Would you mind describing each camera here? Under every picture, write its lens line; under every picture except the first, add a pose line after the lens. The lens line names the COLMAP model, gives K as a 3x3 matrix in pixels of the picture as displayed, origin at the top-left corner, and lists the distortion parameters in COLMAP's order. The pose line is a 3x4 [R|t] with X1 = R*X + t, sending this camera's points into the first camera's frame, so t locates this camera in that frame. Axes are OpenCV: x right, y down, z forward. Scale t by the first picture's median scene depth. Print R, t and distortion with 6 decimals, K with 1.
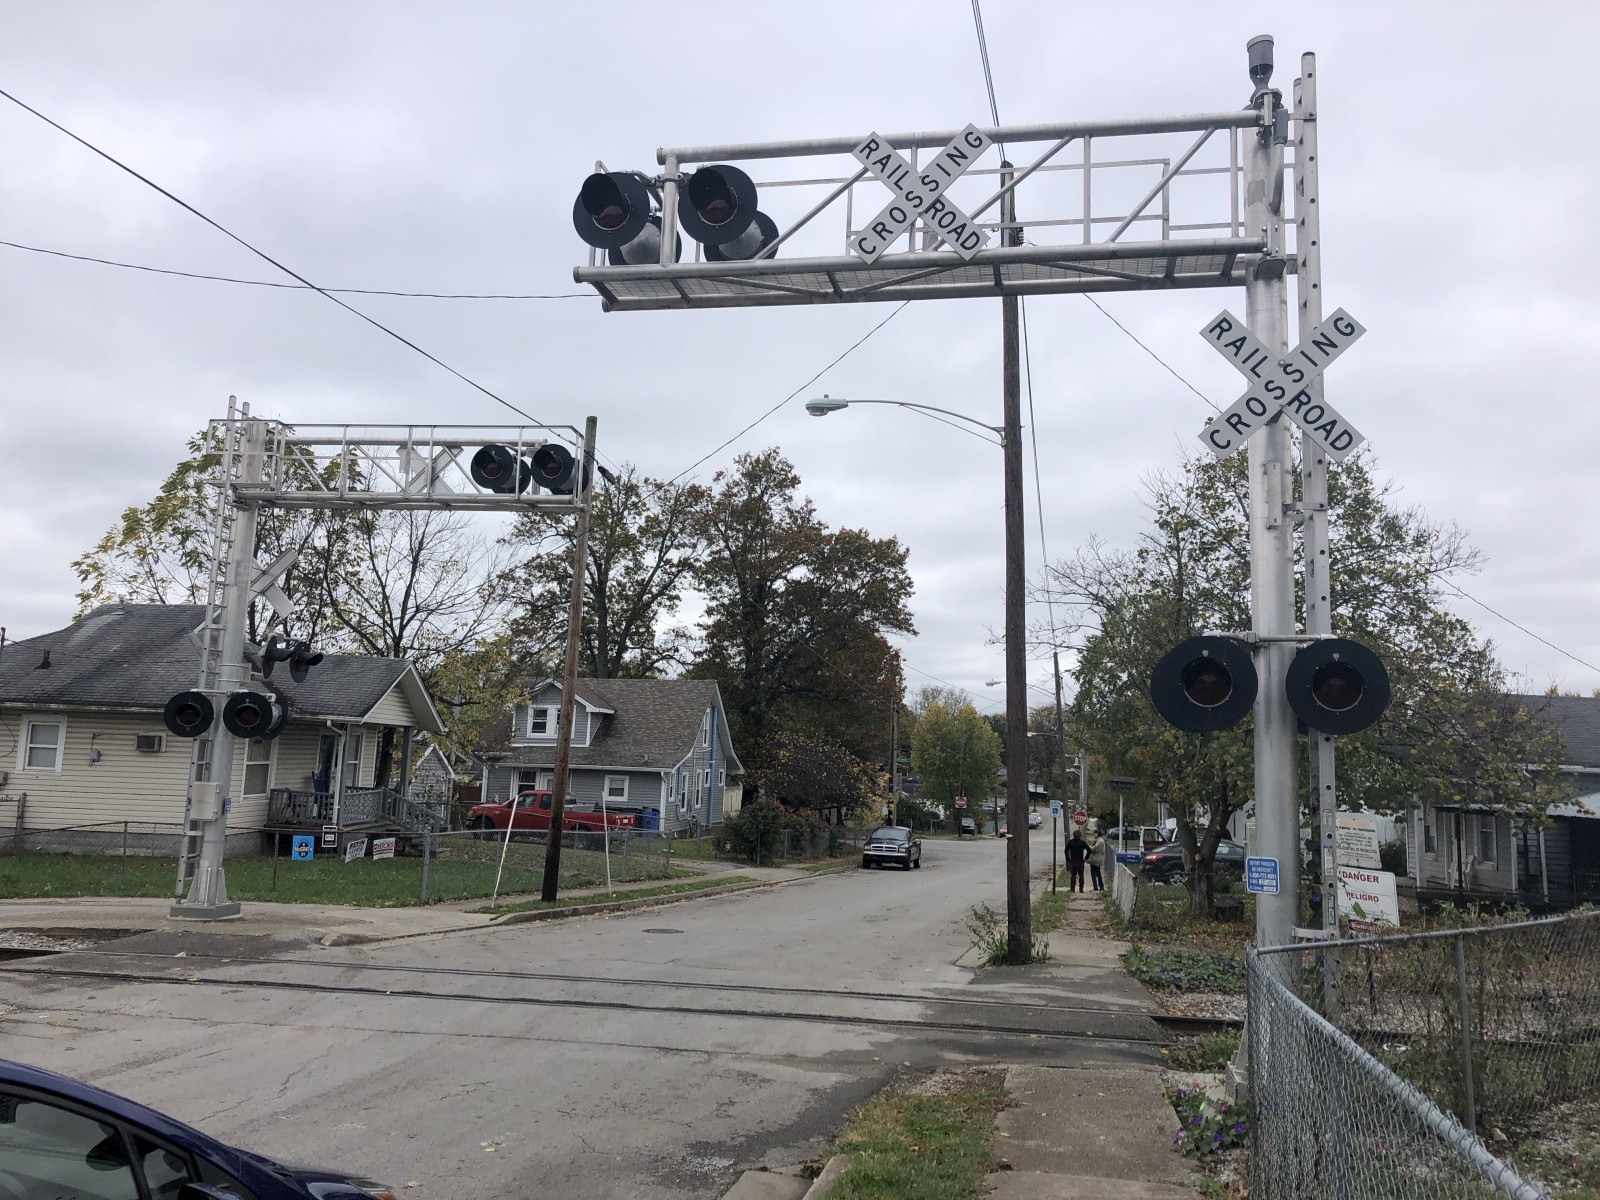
lens RADIAL K [[1302.9, 0, 801.9], [0, 1302.9, 592.7], [0, 0, 1]] dist [0.042346, -0.052267]
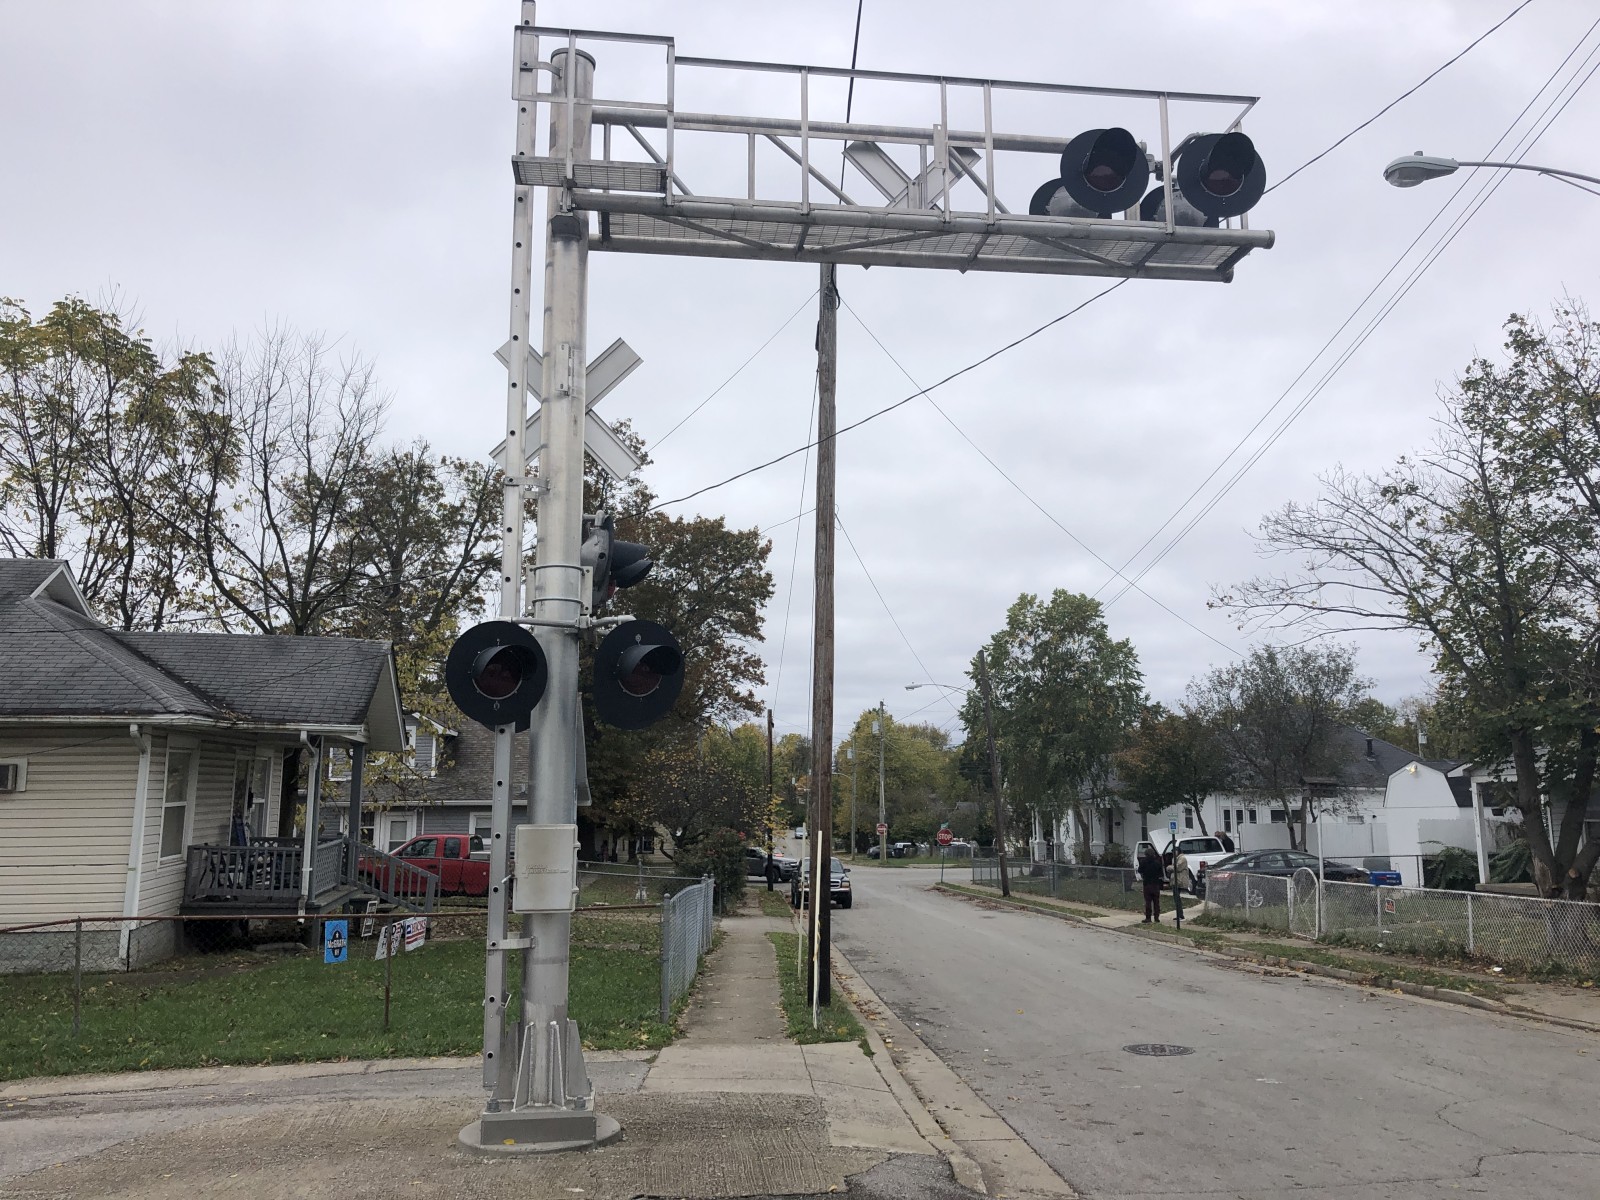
lens RADIAL K [[1302.9, 0, 793.6], [0, 1302.9, 593.8], [0, 0, 1]] dist [0.042346, -0.052267]
pose [[0.967471, -0.002989, 0.252965, -0.129316], [0.008104, 0.999783, -0.019182, 0.020207], [-0.252853, 0.020609, 0.967285, 0.147182]]
